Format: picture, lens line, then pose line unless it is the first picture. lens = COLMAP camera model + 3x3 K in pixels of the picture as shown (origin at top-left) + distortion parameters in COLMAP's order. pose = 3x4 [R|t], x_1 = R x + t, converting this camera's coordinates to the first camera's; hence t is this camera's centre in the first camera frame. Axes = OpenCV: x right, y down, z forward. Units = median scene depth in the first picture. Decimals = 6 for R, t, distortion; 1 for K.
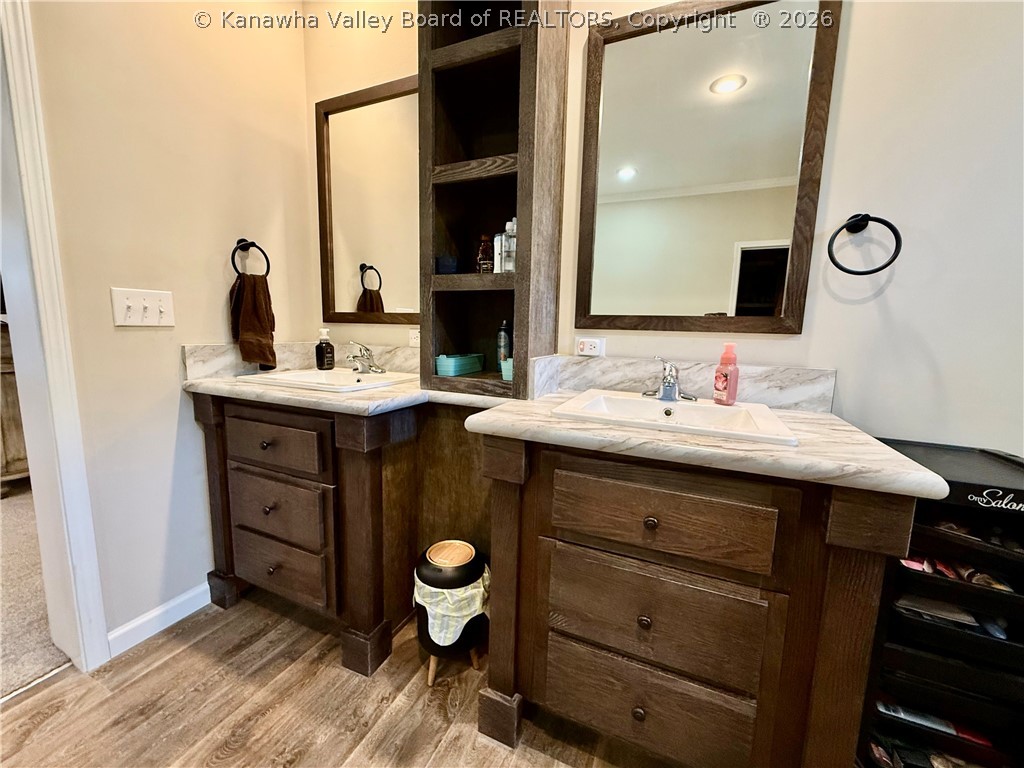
lens RADIAL K [[409.1, 0, 509.2], [0, 409.1, 383.2], [0, 0, 1]] dist [0.000566, 0.000213]
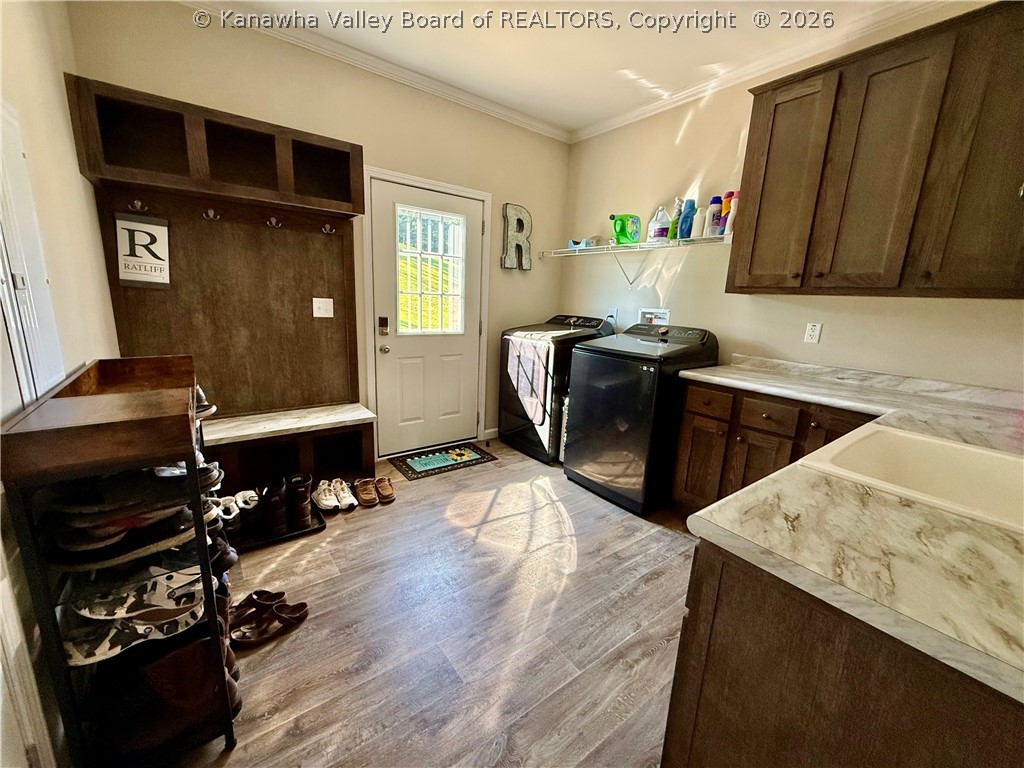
lens RADIAL K [[409.1, 0, 509.2], [0, 409.1, 383.2], [0, 0, 1]] dist [0.000566, 0.000213]
pose [[-0.867490, -0.164121, 0.469602, -1.471824], [0.004908, 0.941139, 0.337984, -0.368885], [-0.497431, 0.295503, -0.815623, 1.534911]]
